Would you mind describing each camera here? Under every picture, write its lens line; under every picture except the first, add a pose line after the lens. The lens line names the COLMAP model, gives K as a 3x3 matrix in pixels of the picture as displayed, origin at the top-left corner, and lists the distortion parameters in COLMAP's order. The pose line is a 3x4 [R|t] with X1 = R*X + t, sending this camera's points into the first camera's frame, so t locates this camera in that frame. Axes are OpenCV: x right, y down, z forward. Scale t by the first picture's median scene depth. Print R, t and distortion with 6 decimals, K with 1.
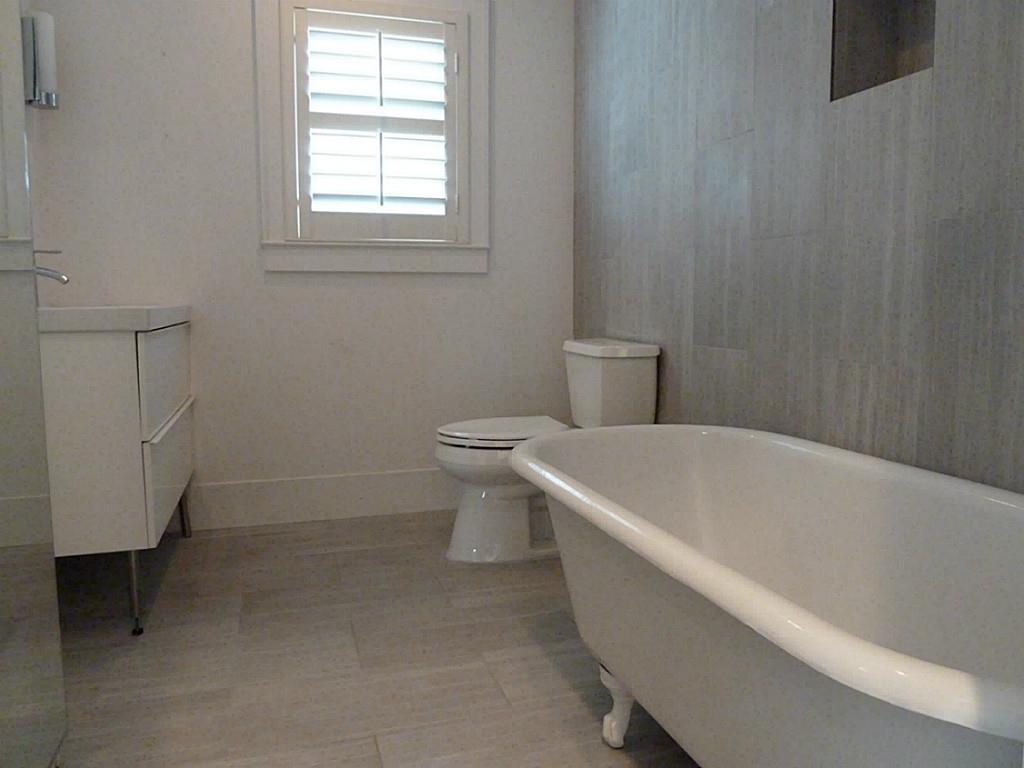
lens RADIAL K [[760.1, 0, 513.0], [0, 760.1, 377.4], [0, 0, 1]] dist [-0.040512, 0.011684]
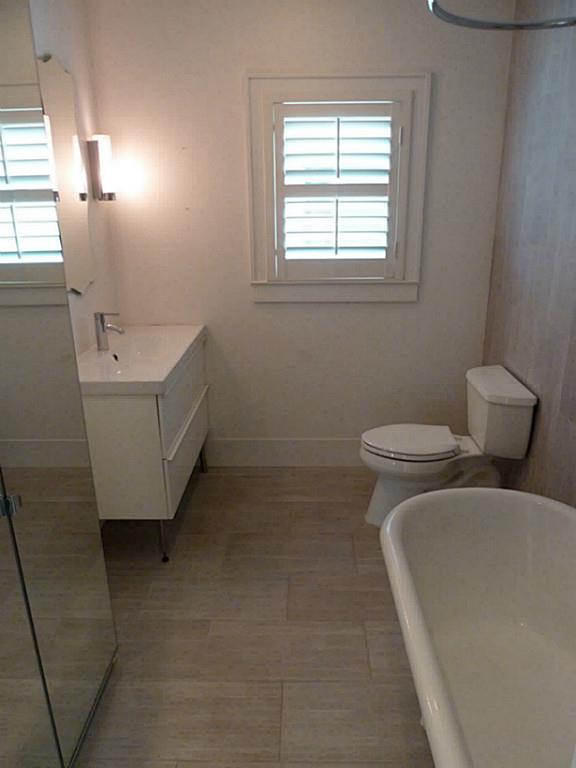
lens RADIAL K [[570.1, 0, 289.1], [0, 570.1, 387.1], [0, 0, 1]] dist [-0.040512, 0.011684]
pose [[0.946214, 0.093193, -0.309831, 0.080872], [-0.022188, 0.974055, 0.225220, -0.226971], [0.322781, -0.206232, 0.923732, 0.000816]]
